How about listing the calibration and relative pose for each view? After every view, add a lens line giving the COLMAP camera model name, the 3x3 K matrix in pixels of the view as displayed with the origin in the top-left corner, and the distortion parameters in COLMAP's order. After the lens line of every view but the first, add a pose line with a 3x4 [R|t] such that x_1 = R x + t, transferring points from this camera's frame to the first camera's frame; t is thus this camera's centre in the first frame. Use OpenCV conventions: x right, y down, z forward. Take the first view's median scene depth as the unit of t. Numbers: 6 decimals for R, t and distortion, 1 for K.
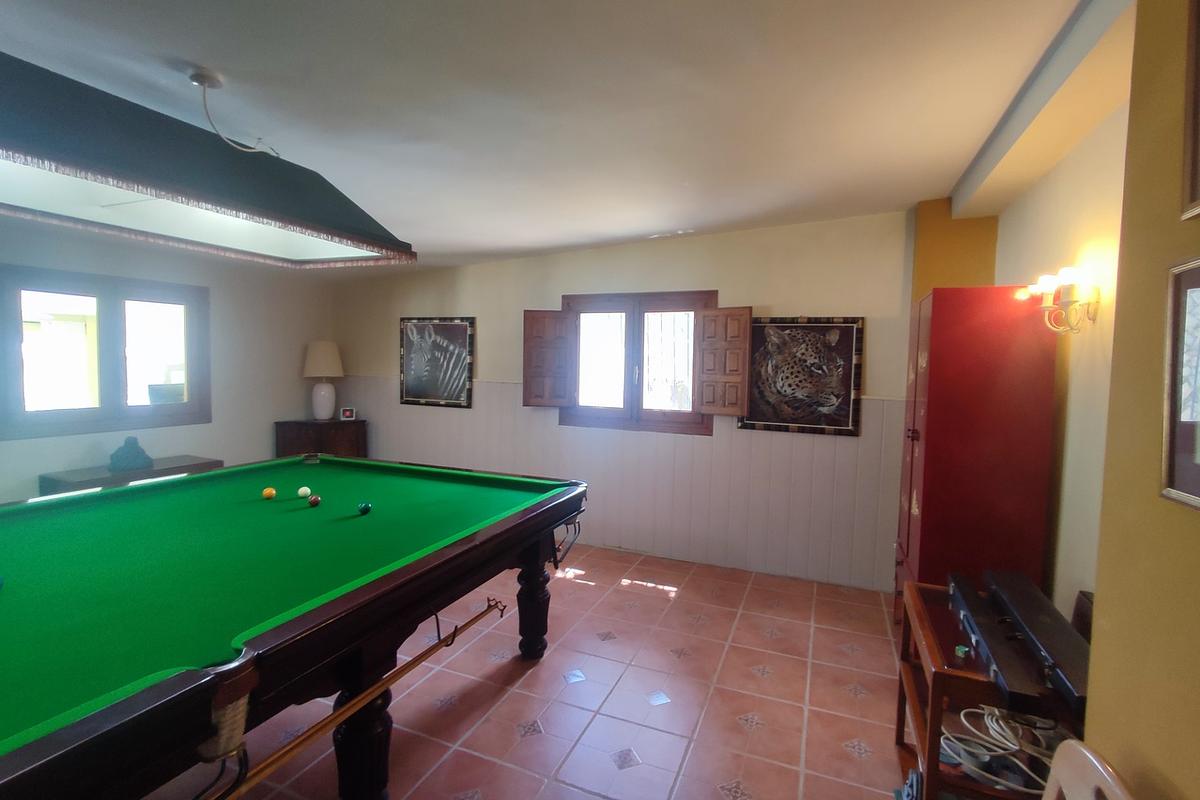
lens RADIAL K [[549.6, 0, 610.6], [0, 549.6, 391.4], [0, 0, 1]] dist [-0.002554, -0.004859]
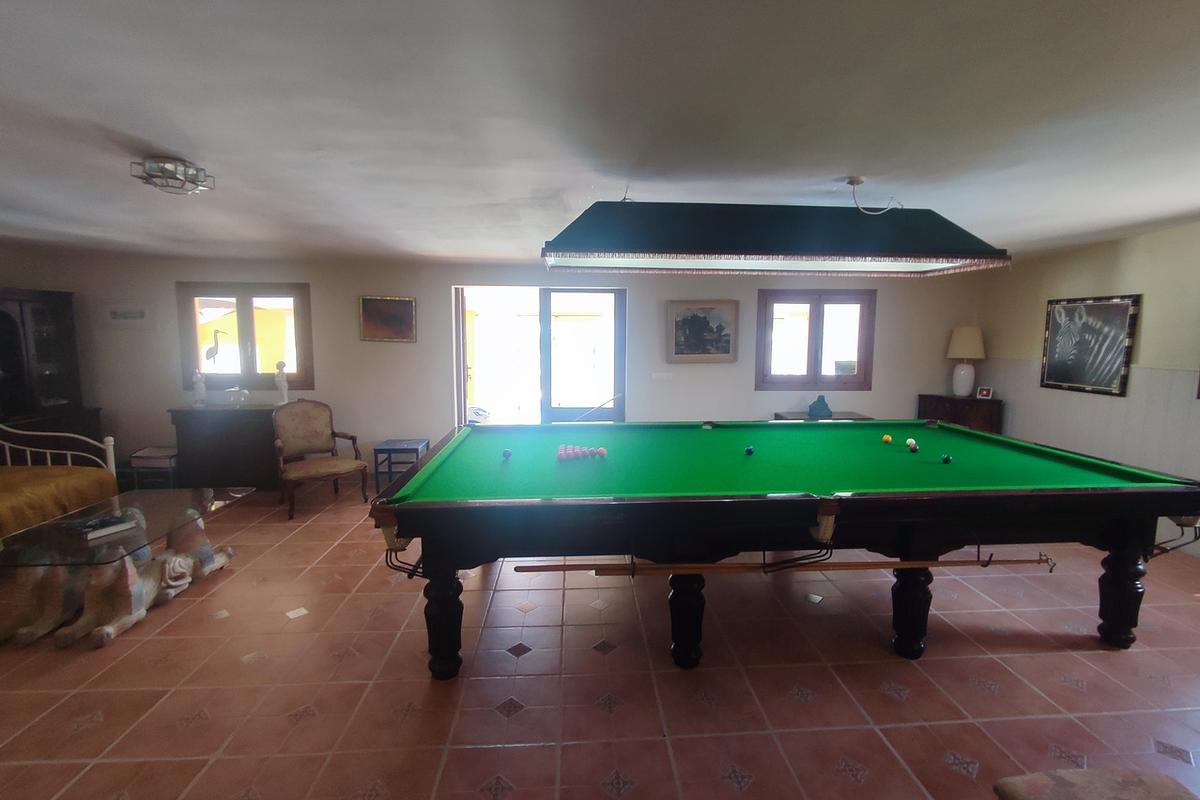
lens RADIAL K [[549.6, 0, 604.4], [0, 549.6, 398.2], [0, 0, 1]] dist [-0.002554, -0.004859]
pose [[0.429358, 0.086676, -0.898965, 0.184940], [-0.042047, 0.996223, 0.075971, 0.000915], [0.902155, 0.005180, 0.431381, -0.156059]]
